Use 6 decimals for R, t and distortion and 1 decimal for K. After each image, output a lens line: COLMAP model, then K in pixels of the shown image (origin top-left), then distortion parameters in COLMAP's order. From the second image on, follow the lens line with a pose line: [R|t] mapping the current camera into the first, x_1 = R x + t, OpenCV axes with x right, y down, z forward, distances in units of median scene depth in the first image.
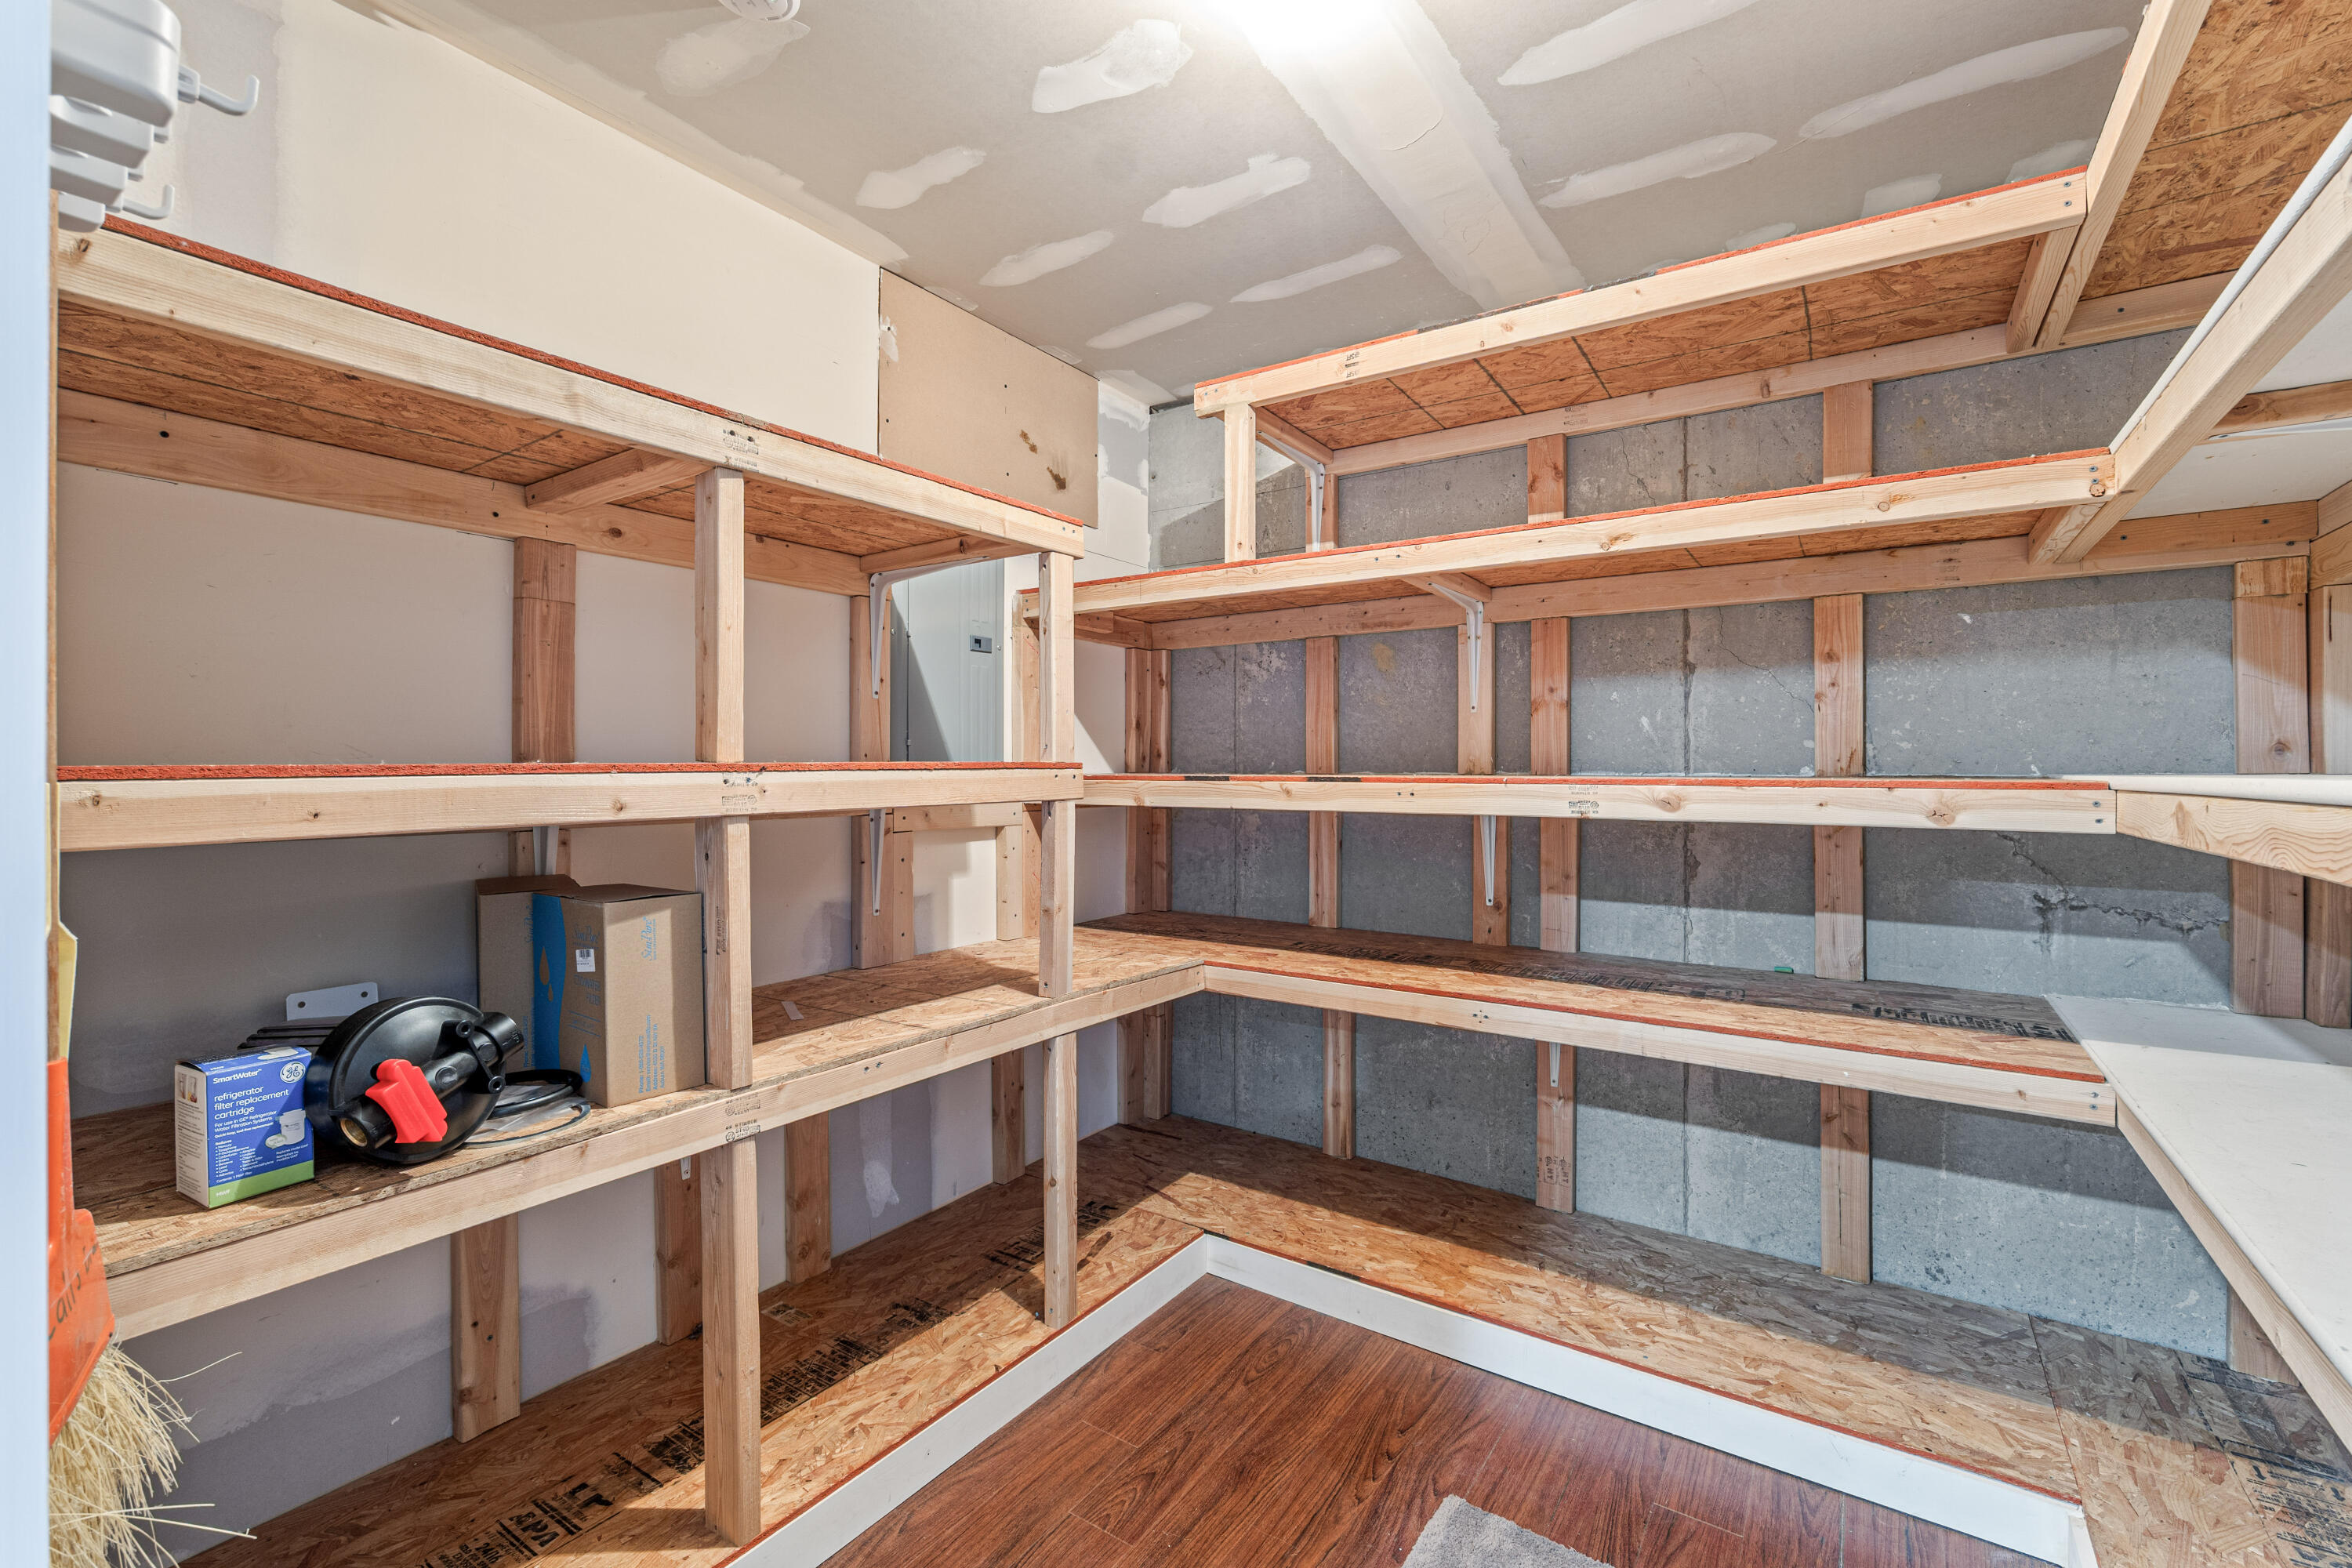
lens RADIAL K [[1006.1, 0, 1165.1], [0, 1006.1, 773.6], [0, 0, 1]] dist [-0.005049, -0.000435]
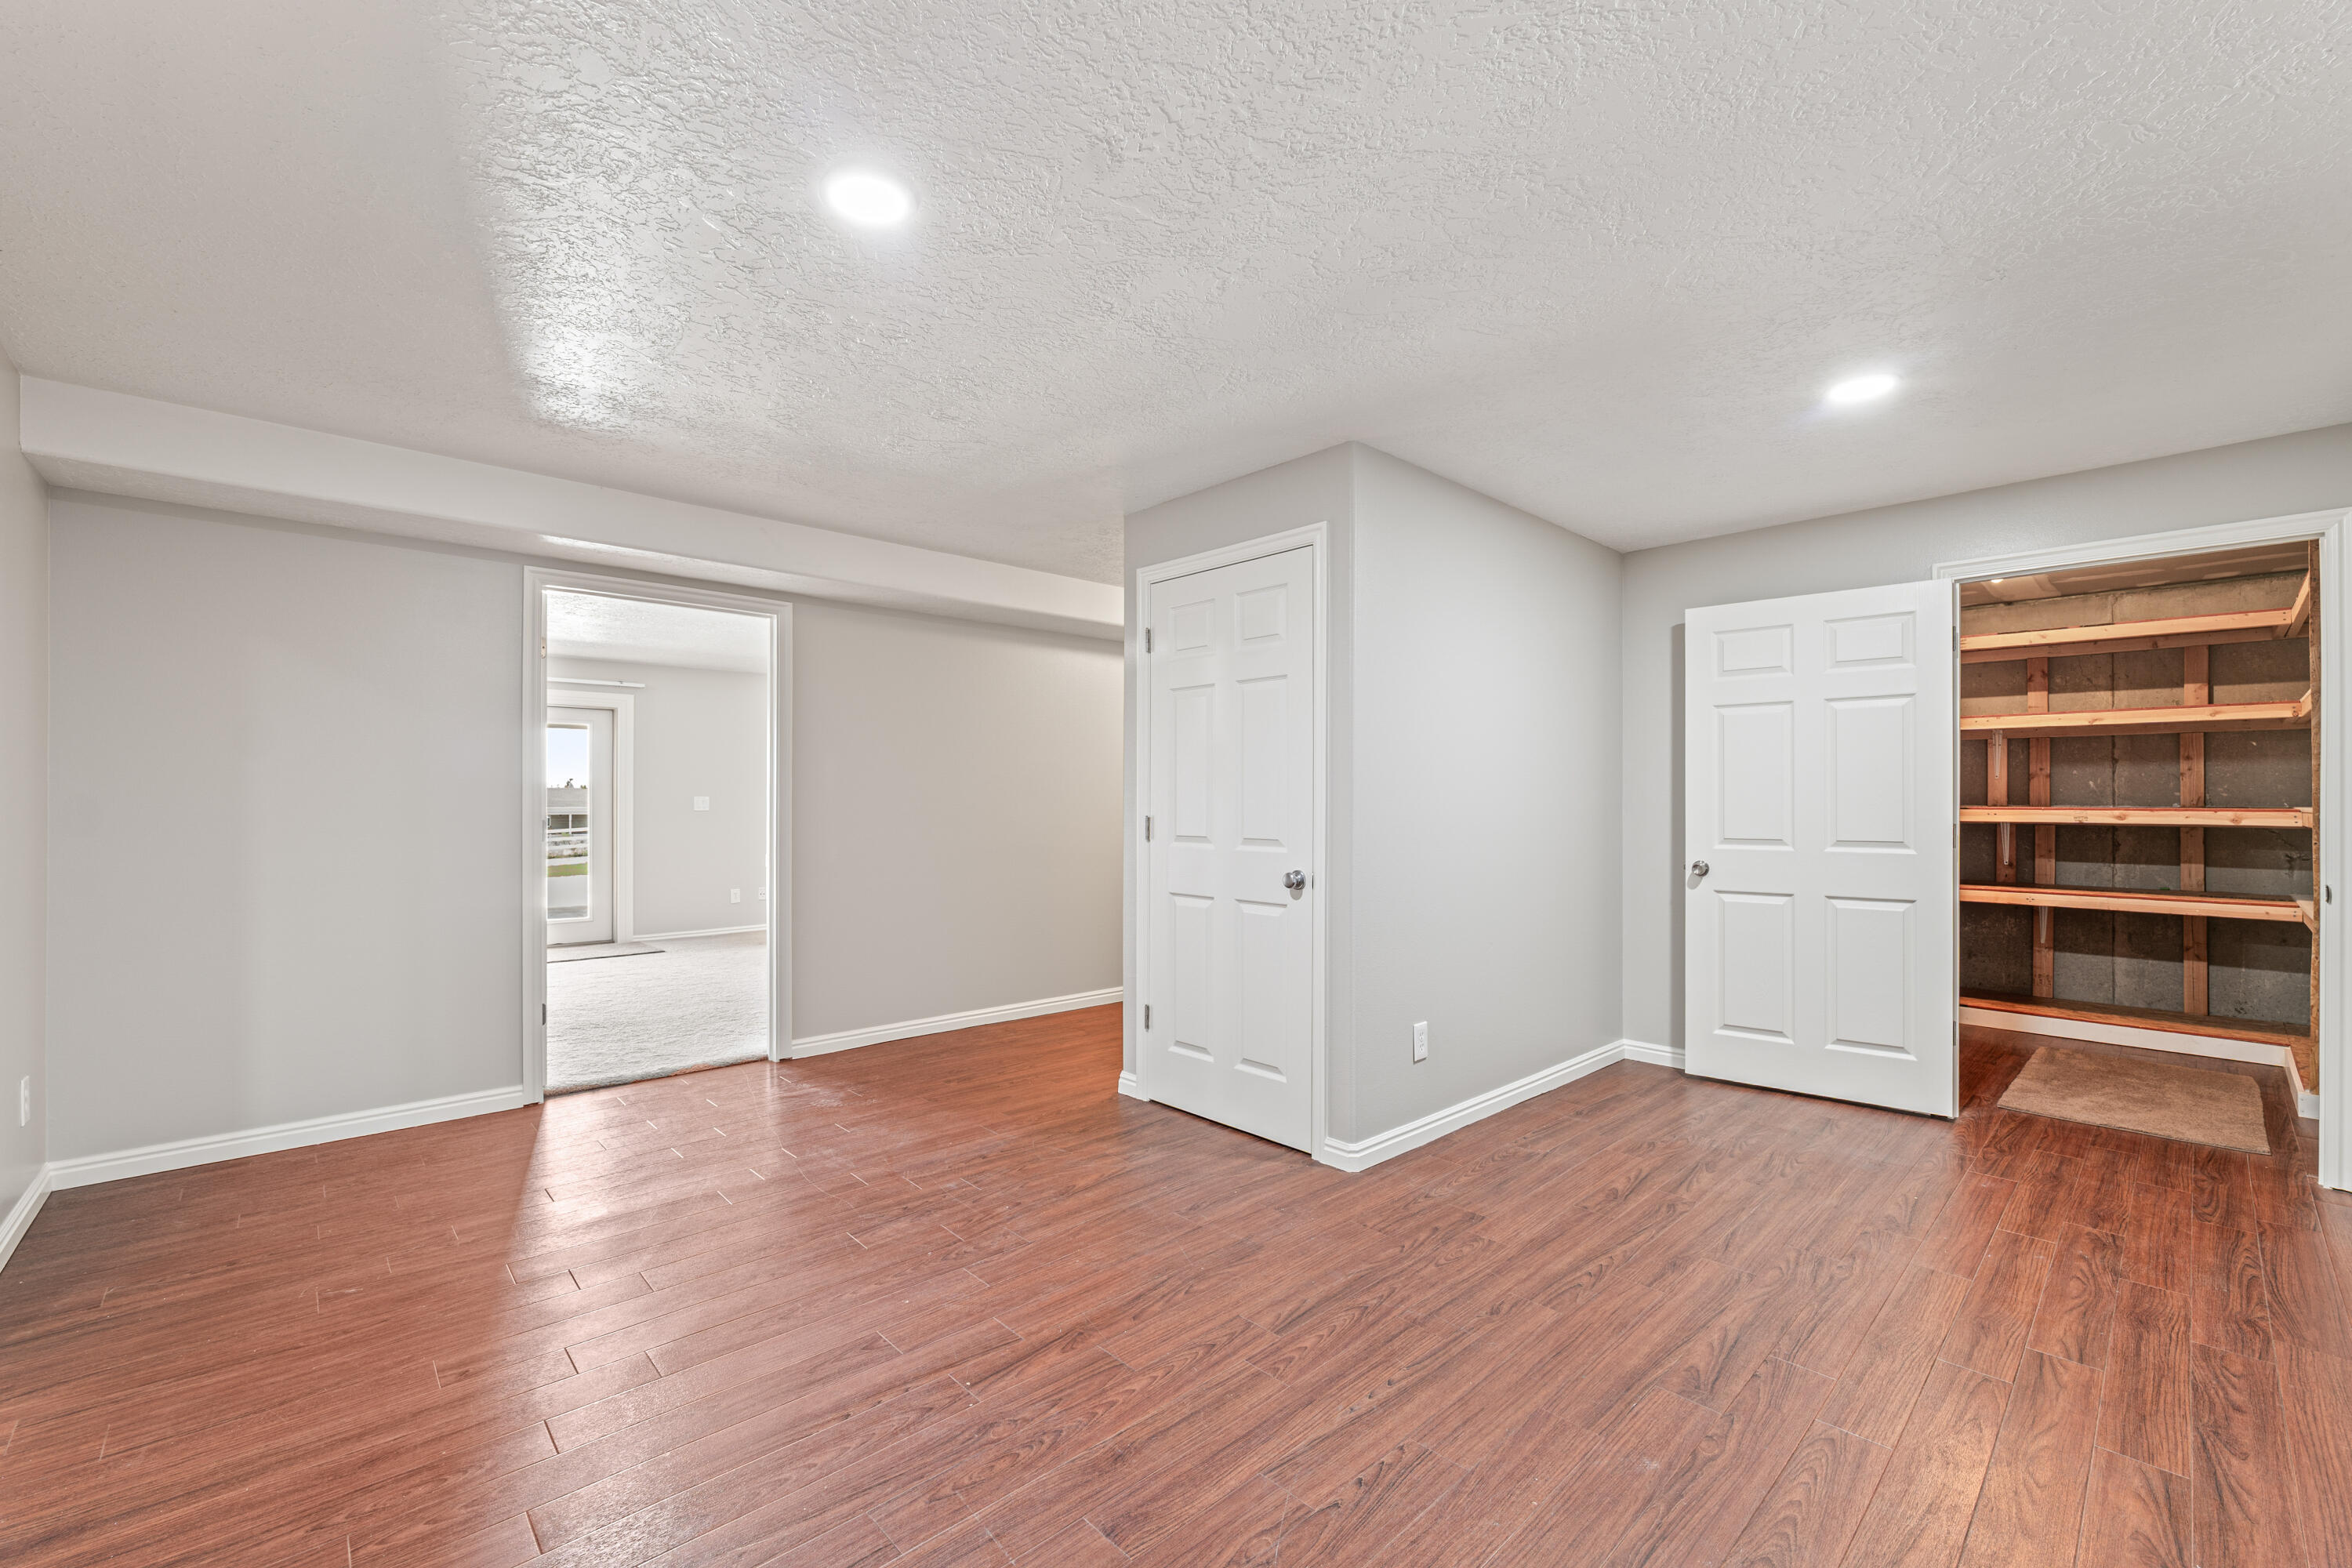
lens RADIAL K [[970.4, 0, 1187.6], [0, 970.4, 801.5], [0, 0, 1]] dist [-0.001228, -0.000210]
pose [[0.979381, 0.001581, -0.202017, -1.134586], [-0.002217, 0.999993, -0.002926, 0.001182], [0.202011, 0.003314, 0.979378, -1.641233]]
